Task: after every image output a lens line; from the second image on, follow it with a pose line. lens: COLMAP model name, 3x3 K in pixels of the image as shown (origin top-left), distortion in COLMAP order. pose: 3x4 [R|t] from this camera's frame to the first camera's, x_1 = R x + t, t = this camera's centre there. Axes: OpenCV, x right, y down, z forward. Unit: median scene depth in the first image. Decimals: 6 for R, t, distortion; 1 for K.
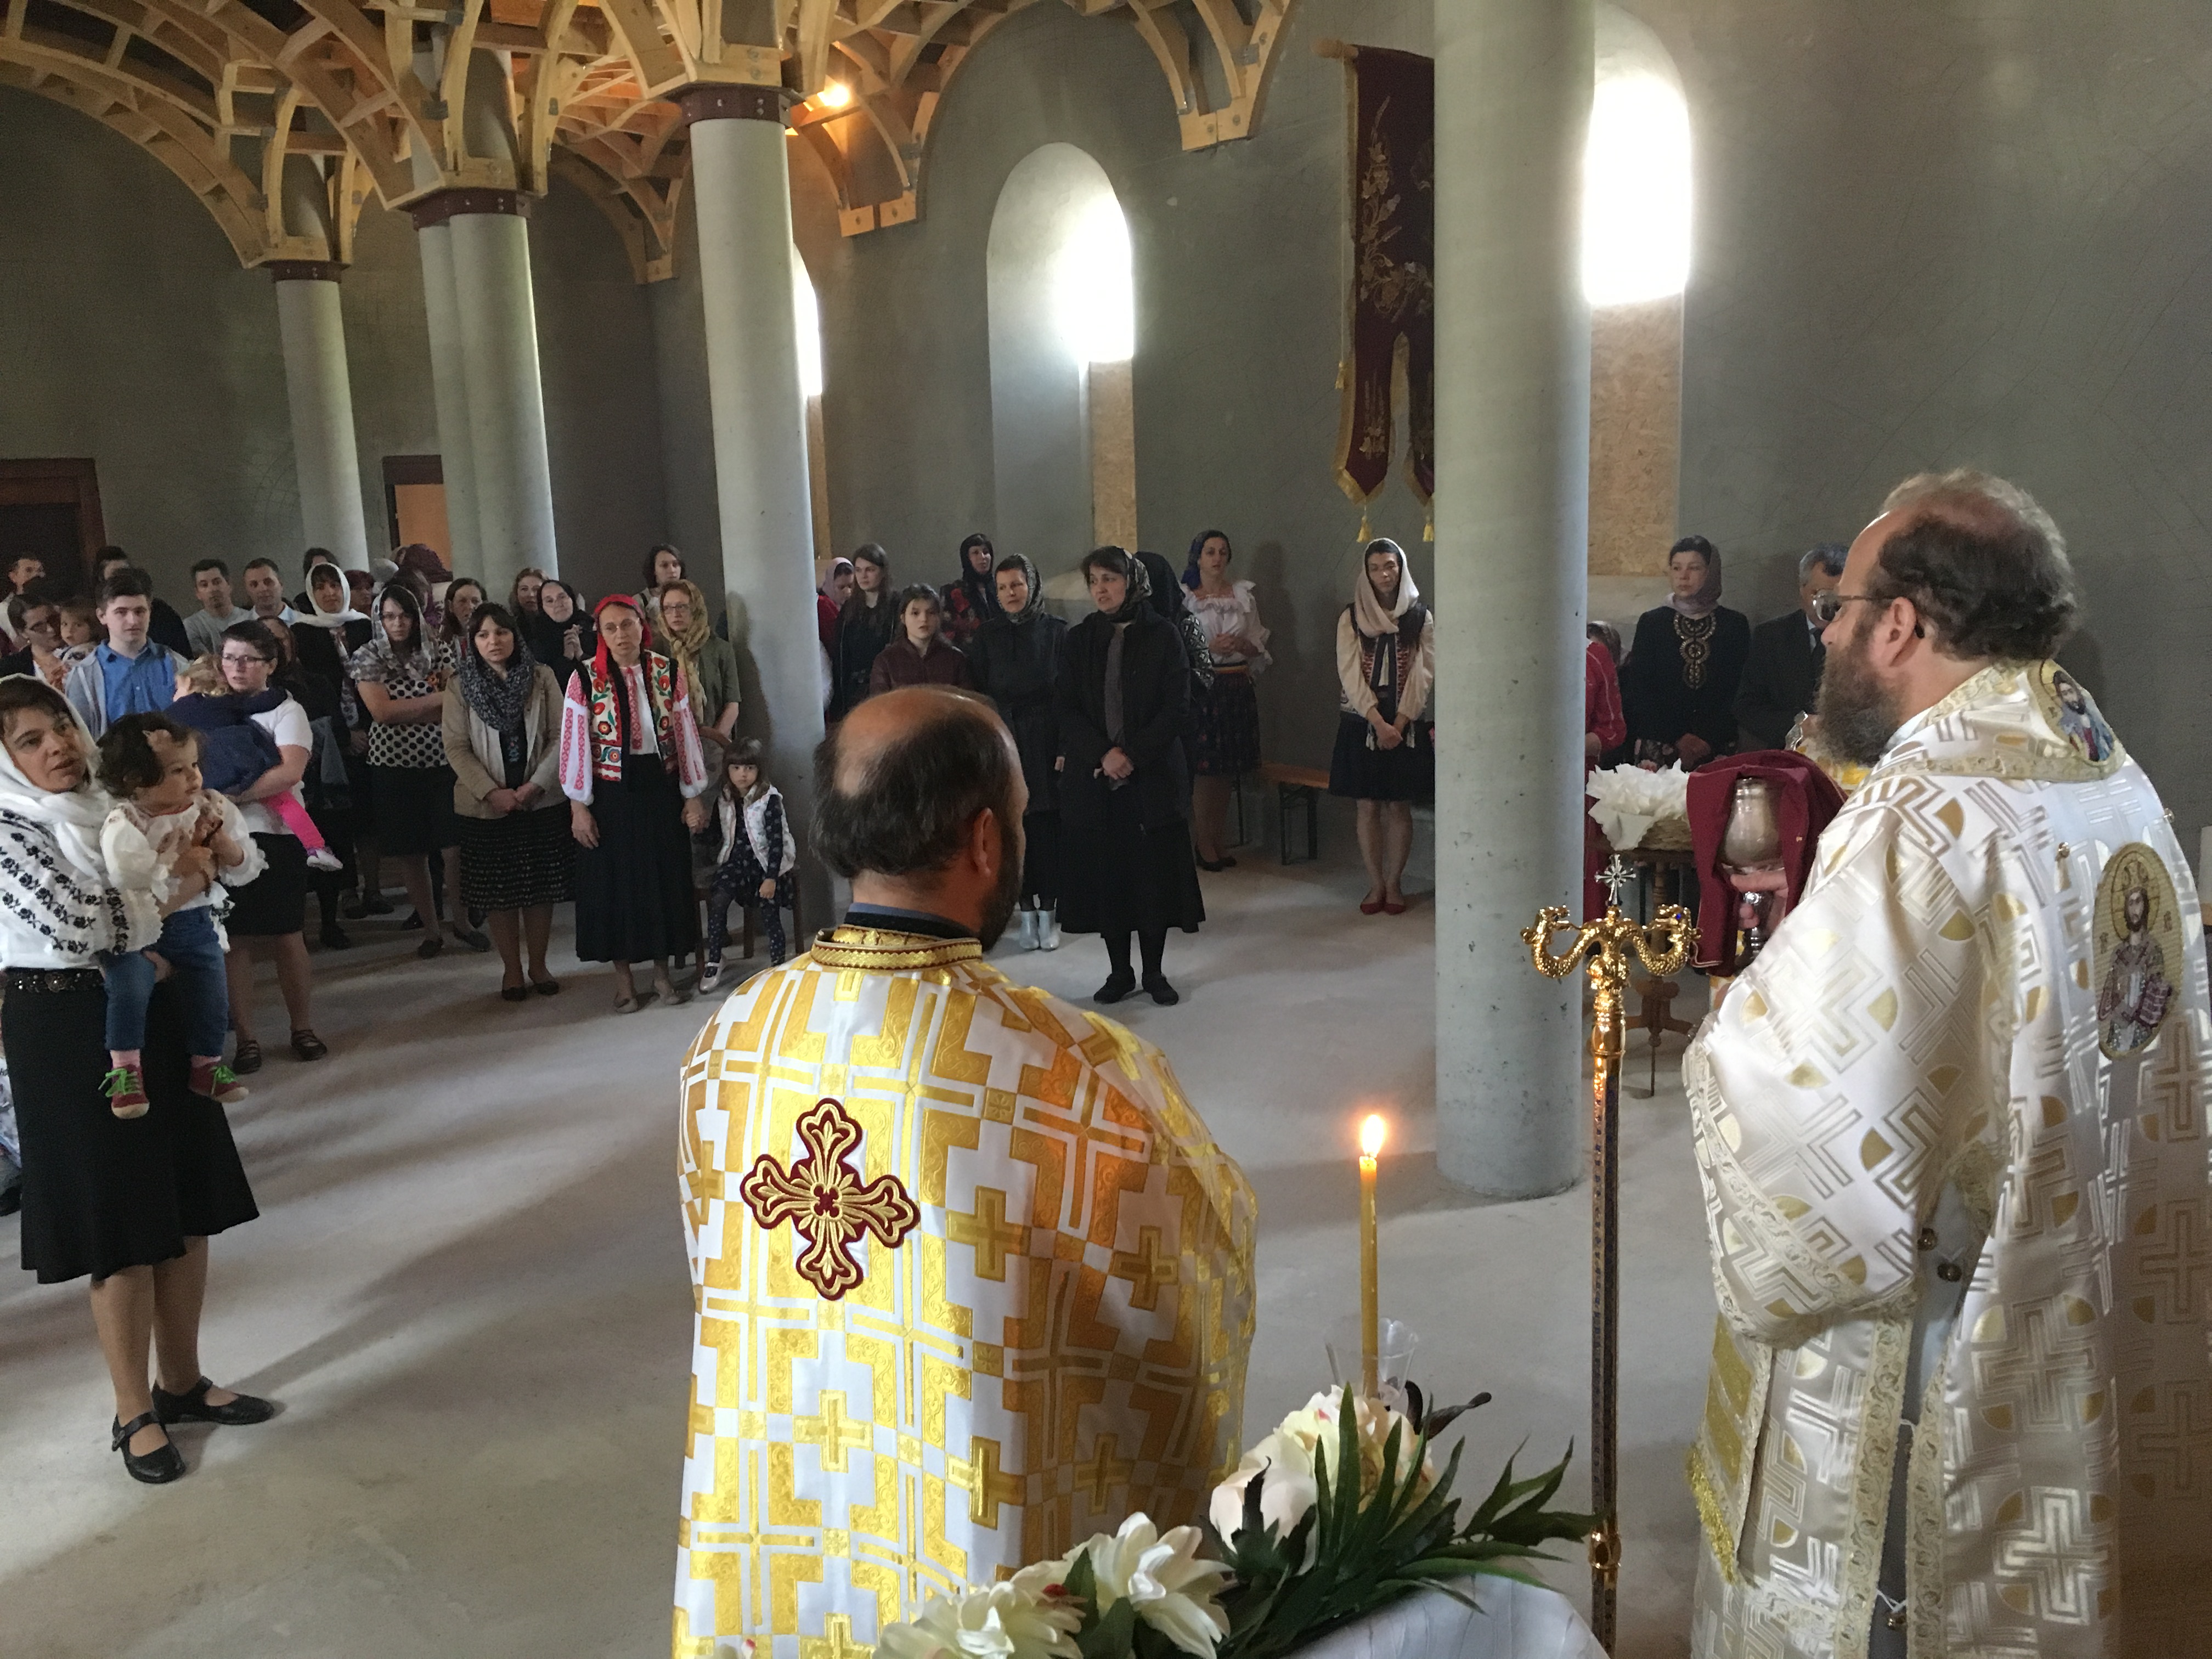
lens RADIAL K [[1879.8, 0, 1106.0], [0, 1879.8, 829.5], [0, 0, 1]] dist [0.076204, -0.117723]
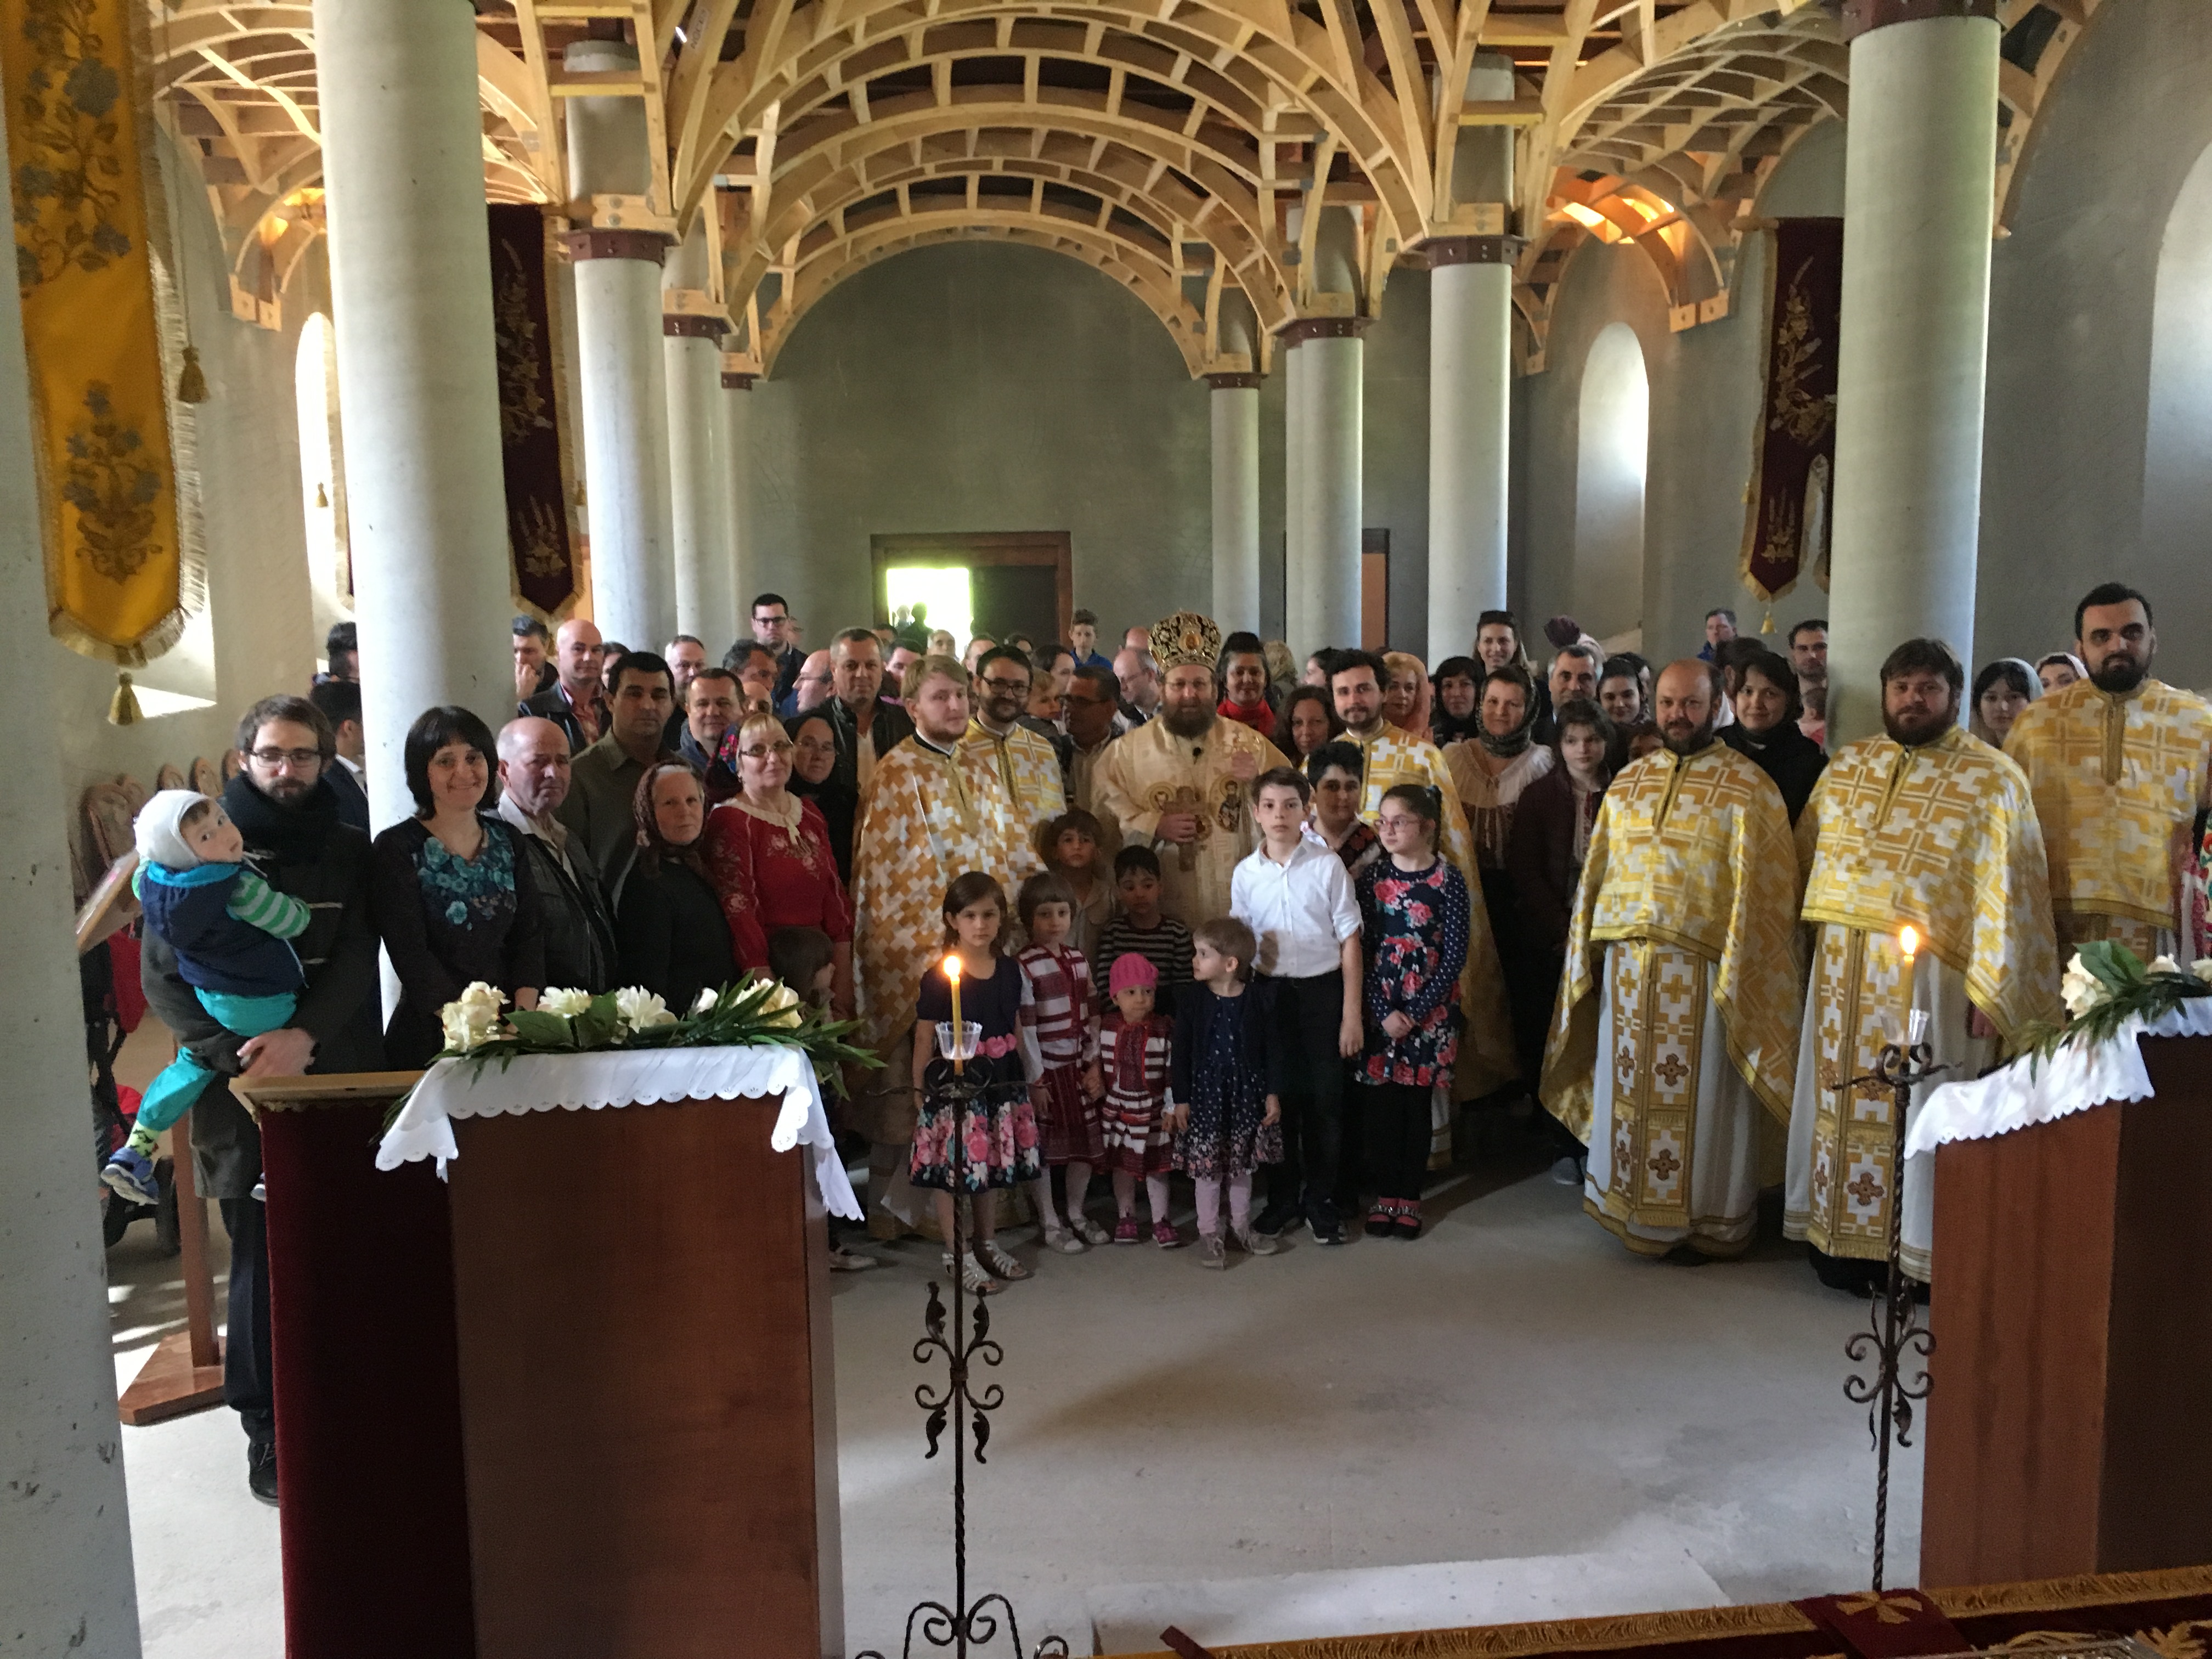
lens RADIAL K [[1879.8, 0, 1106.0], [0, 1879.8, 829.5], [0, 0, 1]] dist [0.076204, -0.117723]
pose [[0.859406, 0.091191, -0.503096, 0.166571], [-0.106141, 0.994351, -0.001077, 0.005086], [0.500155, 0.054325, 0.864230, -0.088643]]
